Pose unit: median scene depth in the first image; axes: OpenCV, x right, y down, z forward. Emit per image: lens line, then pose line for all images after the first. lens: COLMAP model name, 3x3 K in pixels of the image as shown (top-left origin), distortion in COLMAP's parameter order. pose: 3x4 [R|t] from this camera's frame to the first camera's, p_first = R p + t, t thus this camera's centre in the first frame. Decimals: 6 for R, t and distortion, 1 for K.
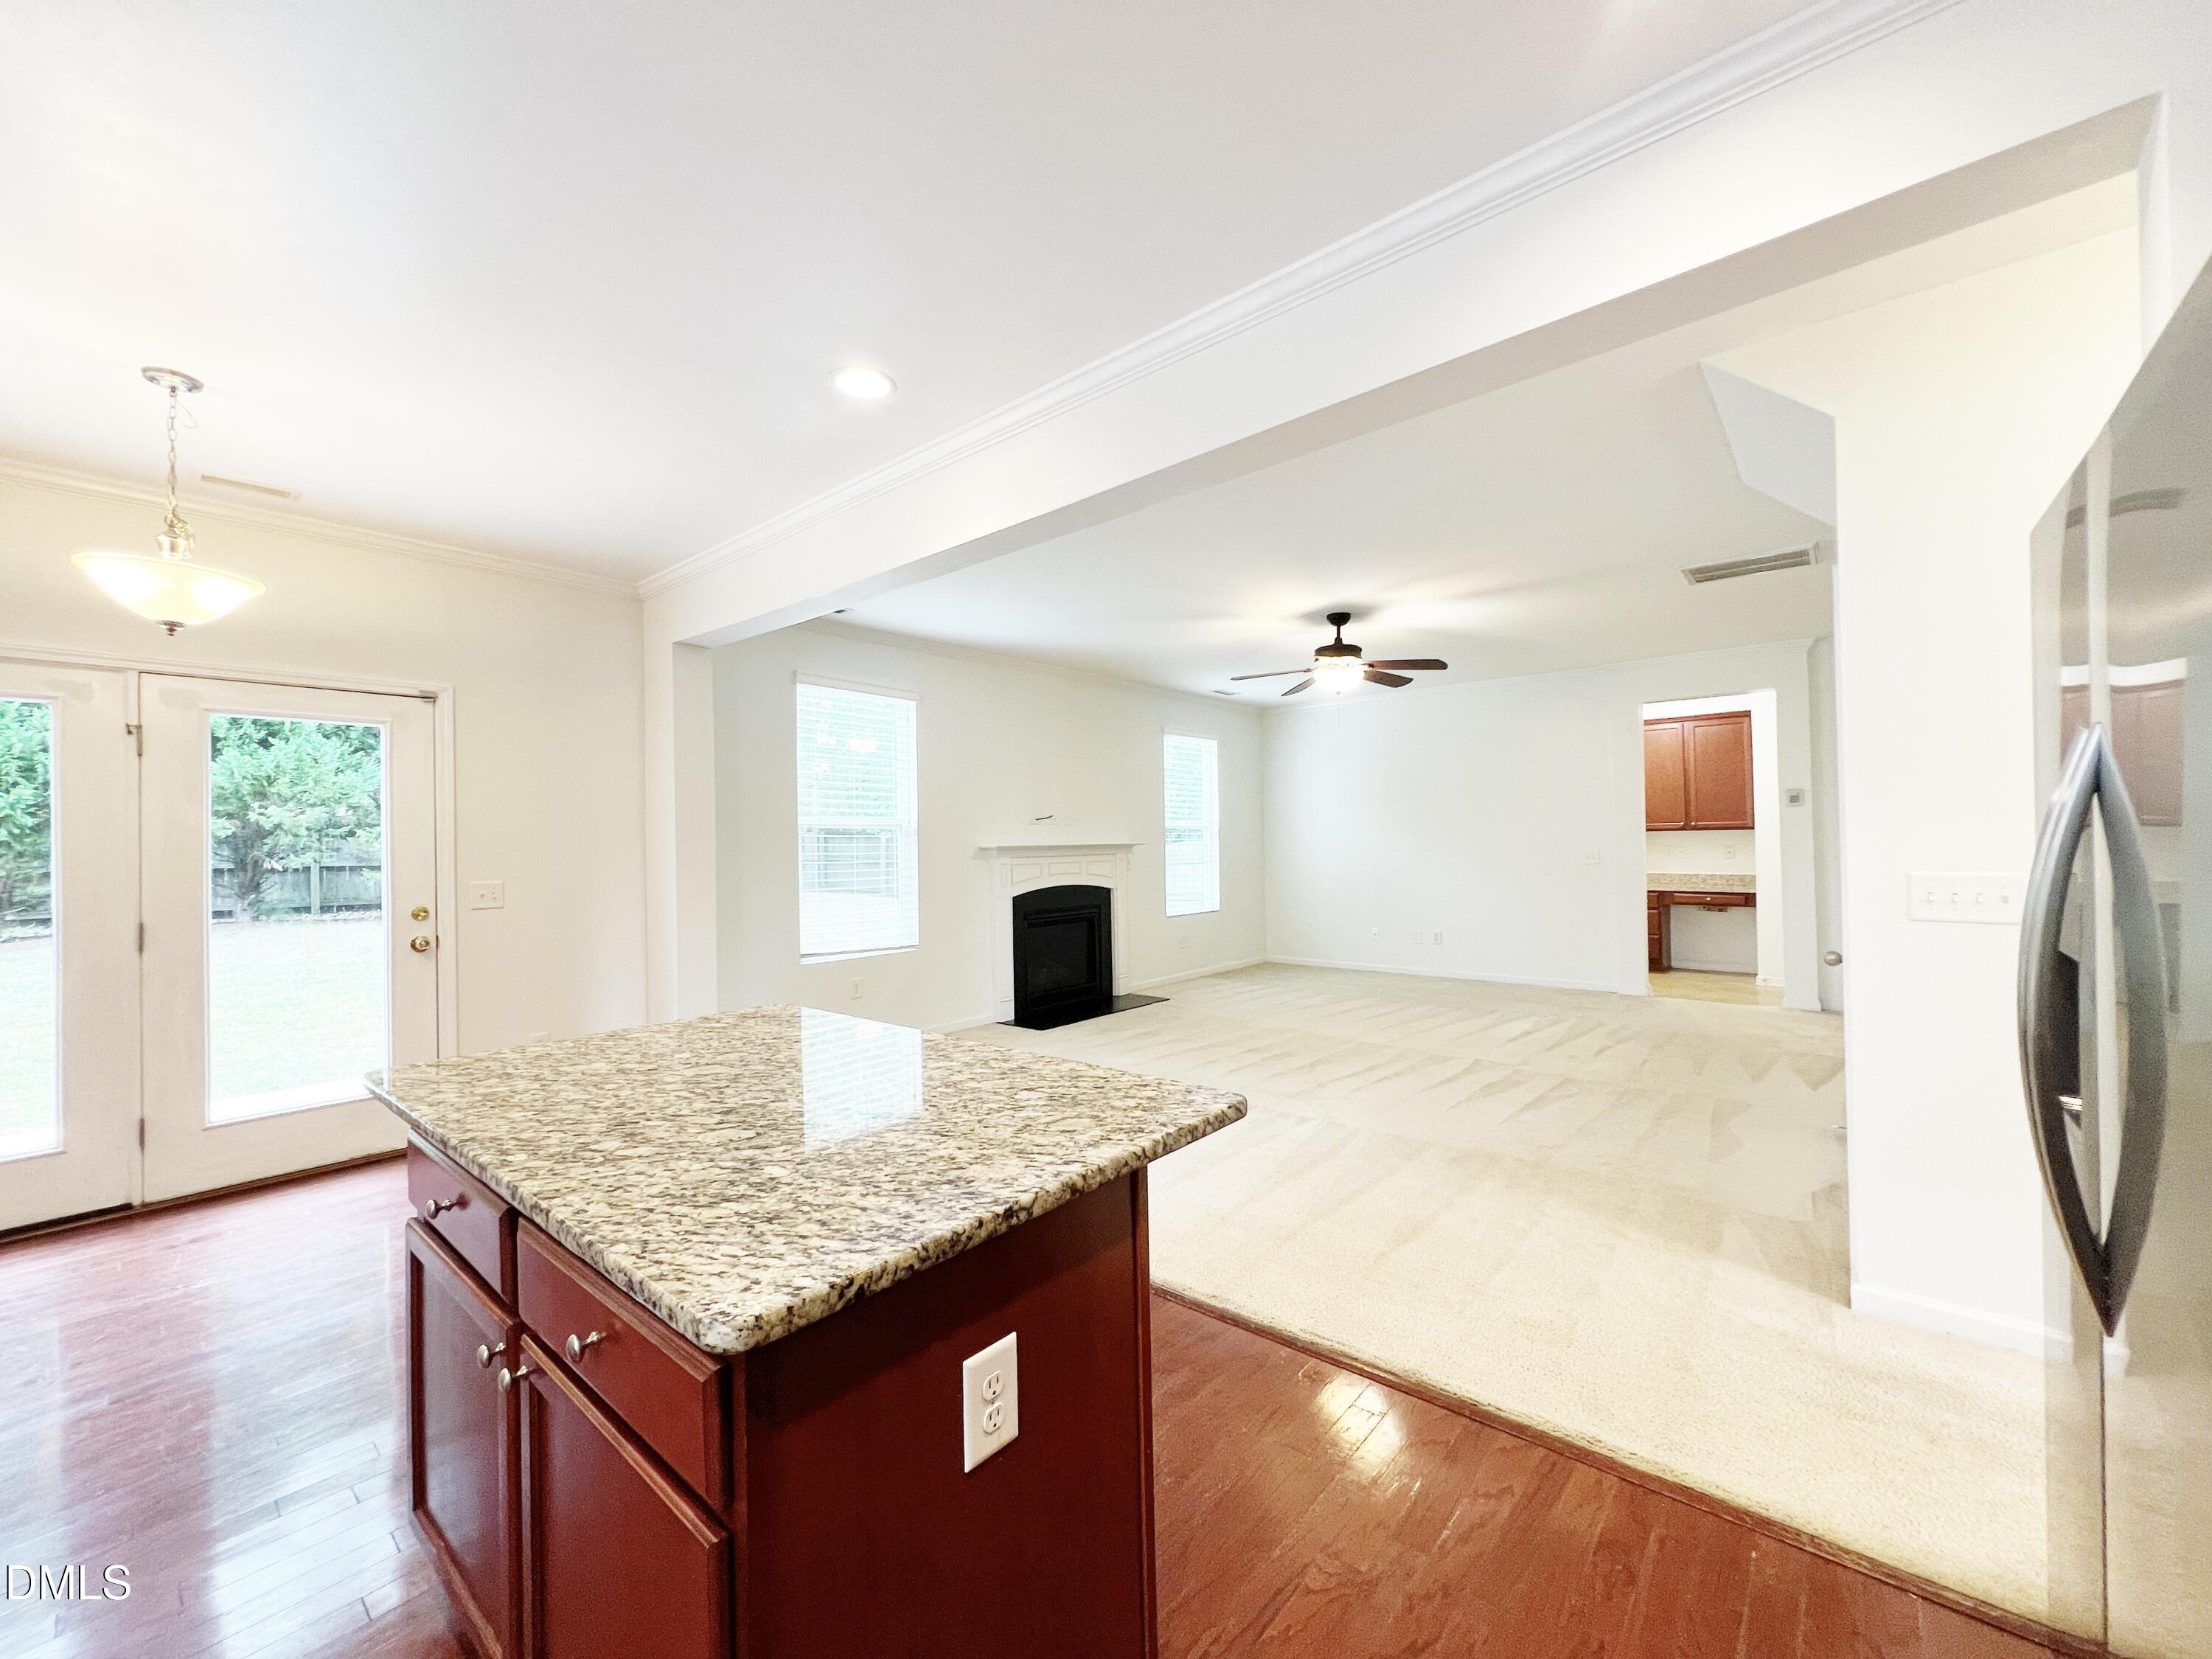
lens RADIAL K [[895.7, 0, 1112.6], [0, 895.7, 833.8], [0, 0, 1]] dist [0.001105, 0.000085]
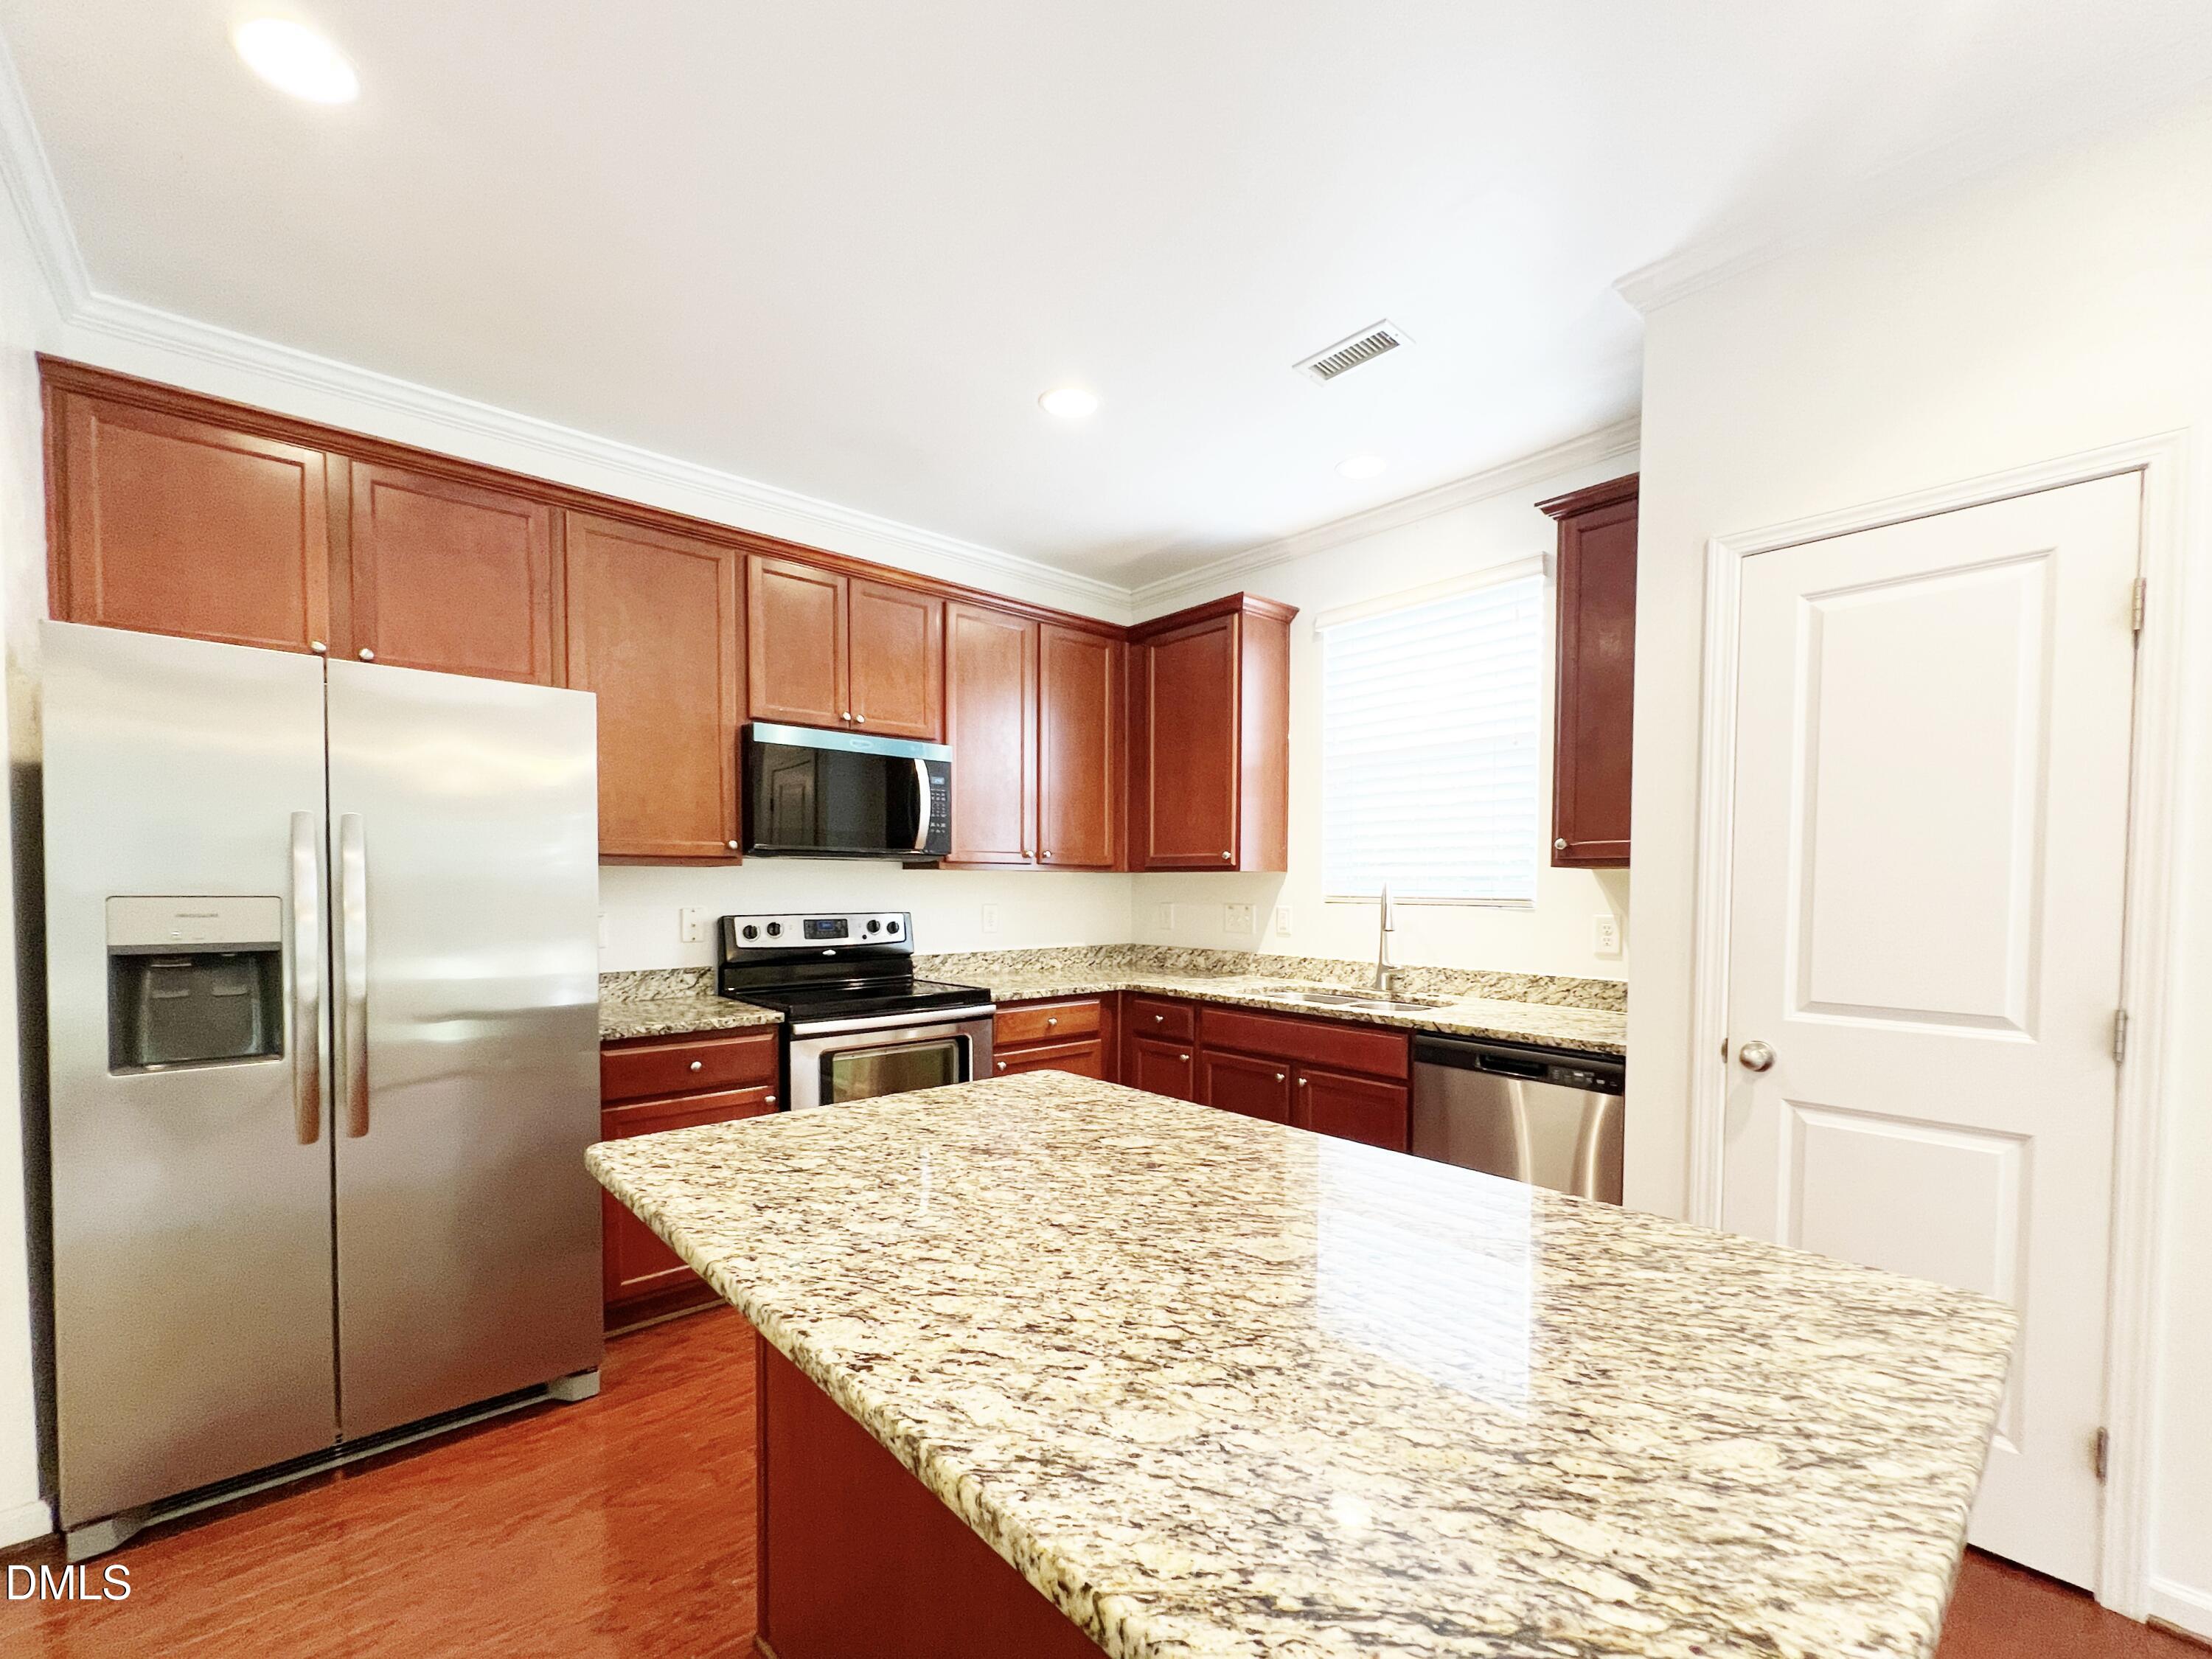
lens RADIAL K [[922.3, 0, 1109.3], [0, 922.3, 916.0], [0, 0, 1]] dist [-0.001529, -0.000289]
pose [[-0.990525, 0.010602, 0.136920, -0.571018], [0.014315, 0.999555, 0.026164, 0.049951], [-0.136582, 0.027876, -0.990237, 2.093556]]
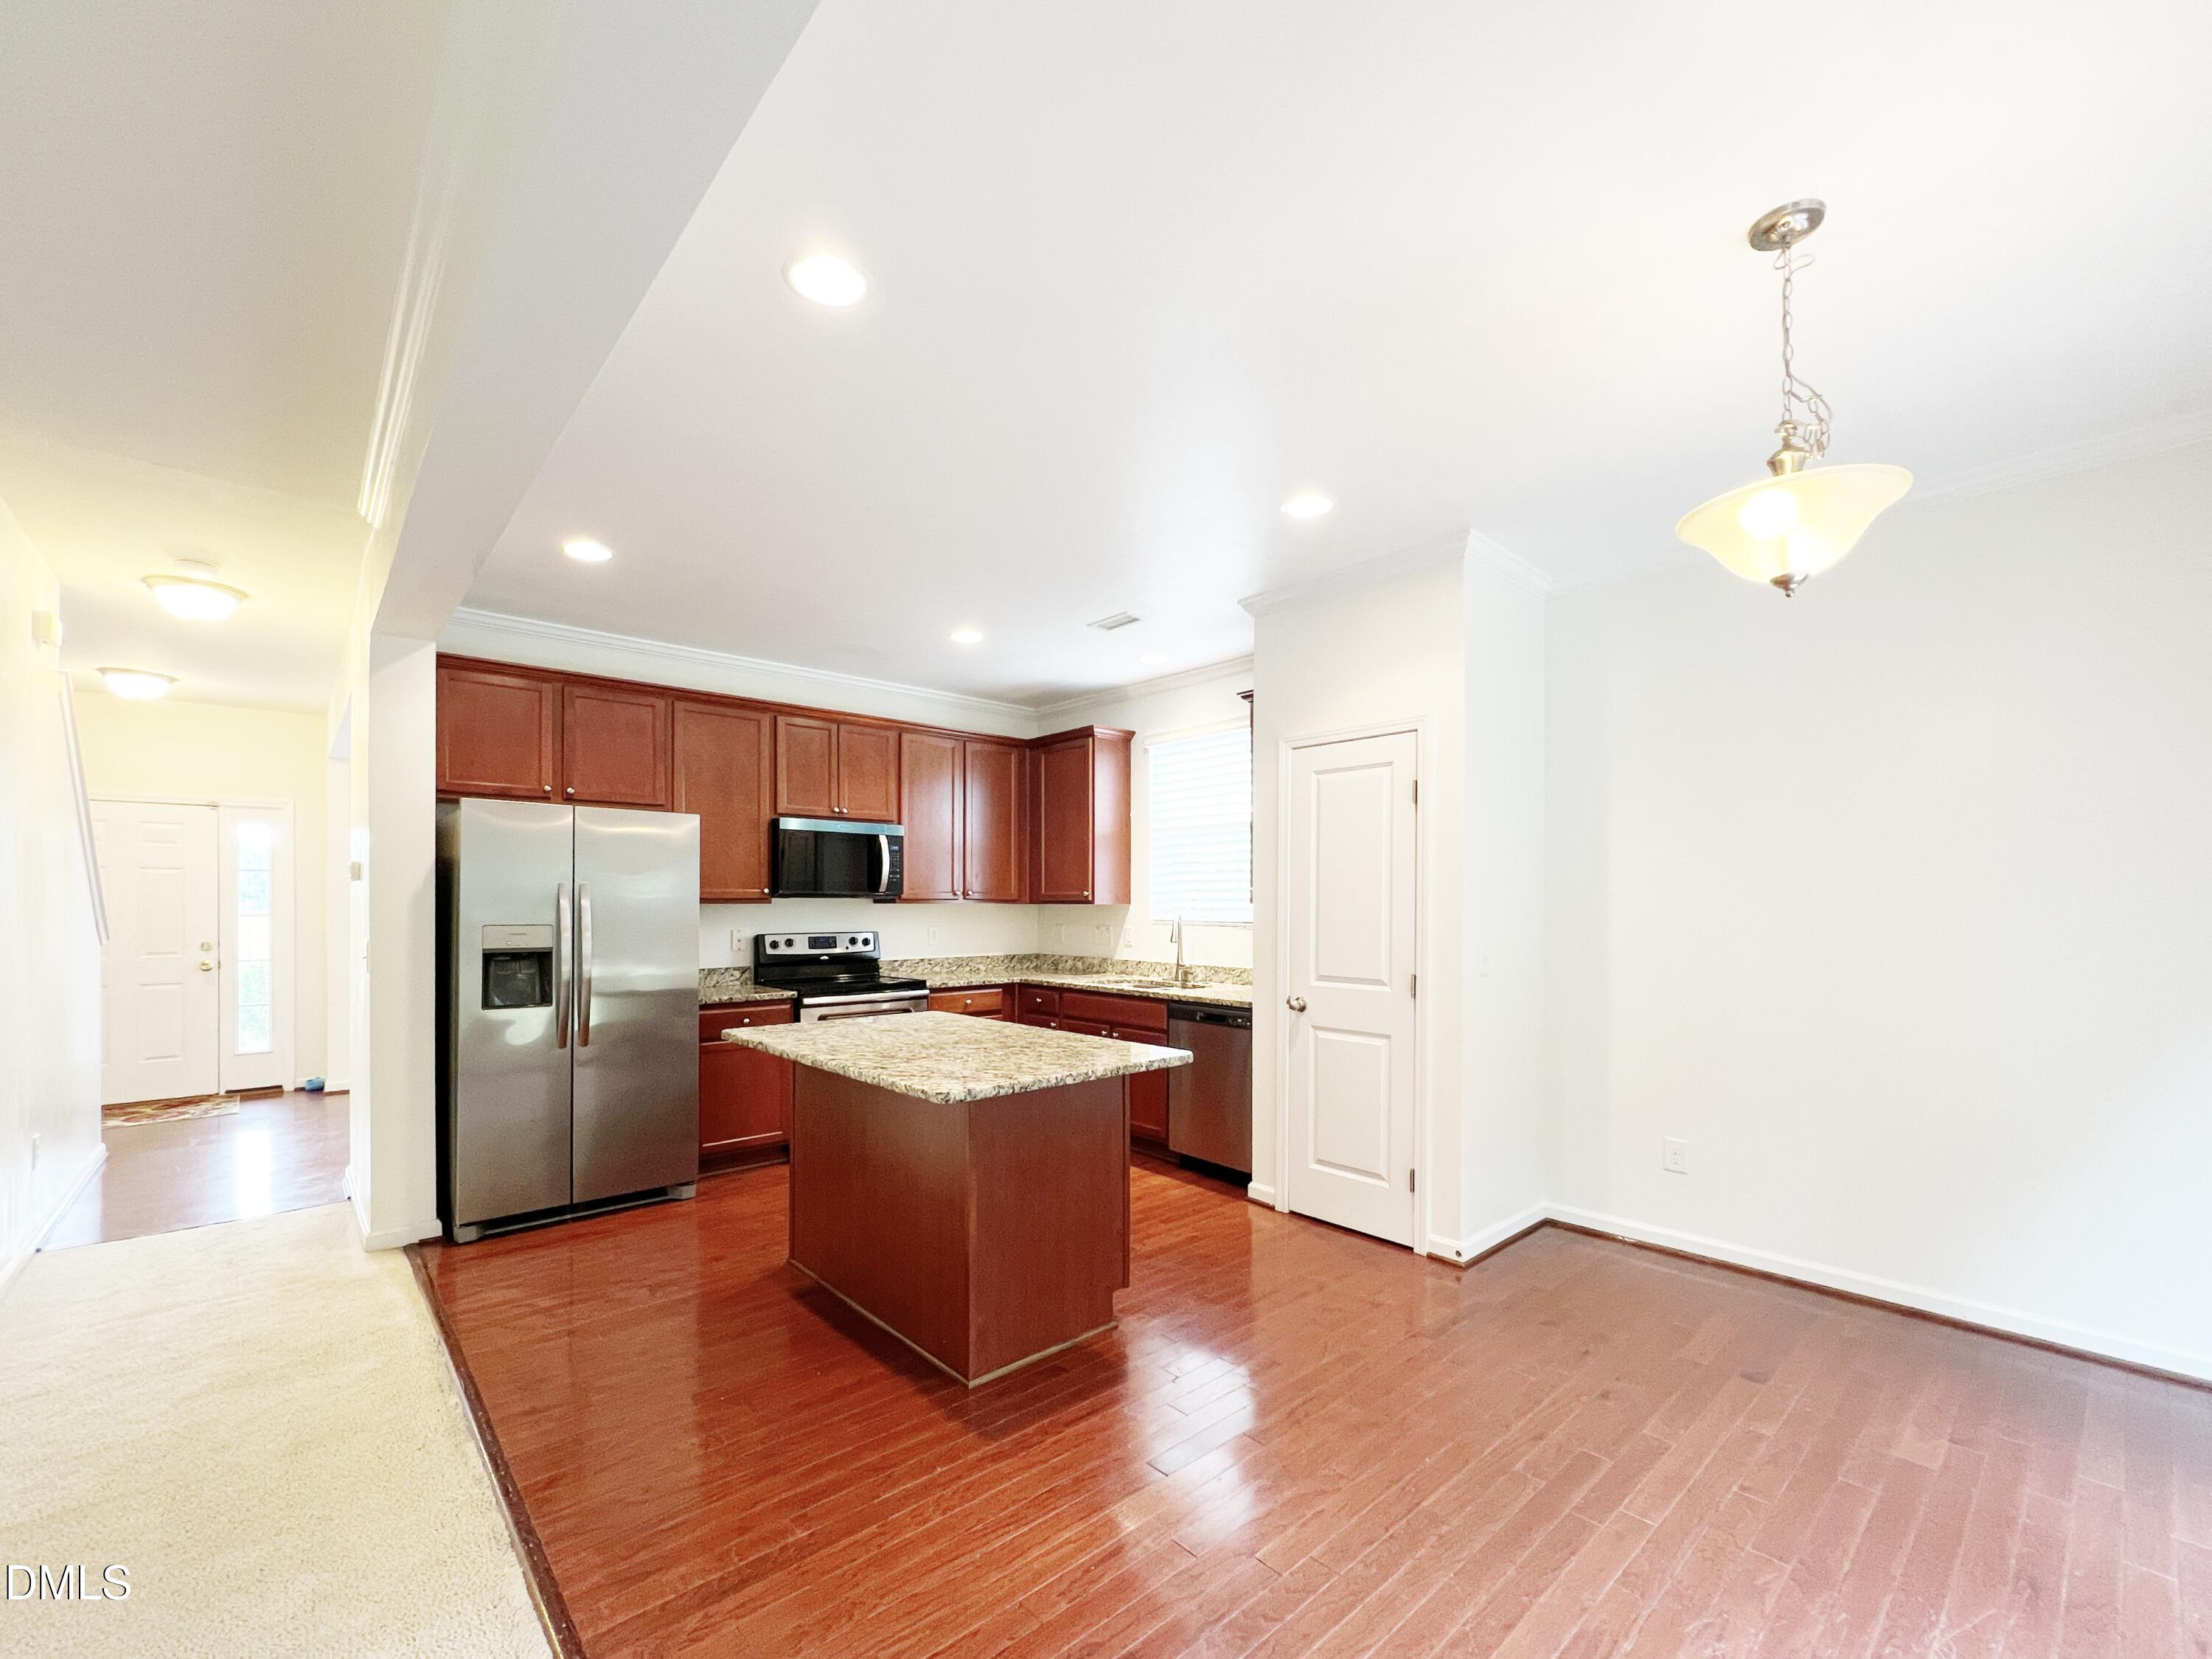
lens RADIAL K [[913.9, 0, 1111.7], [0, 913.9, 903.2], [0, 0, 1]] dist [-0.000230, -0.000037]
pose [[-0.991752, 0.018198, 0.126874, -1.210635], [0.017256, 0.999815, -0.008524, 0.025155], [-0.127006, -0.006264, -0.991882, 3.481287]]
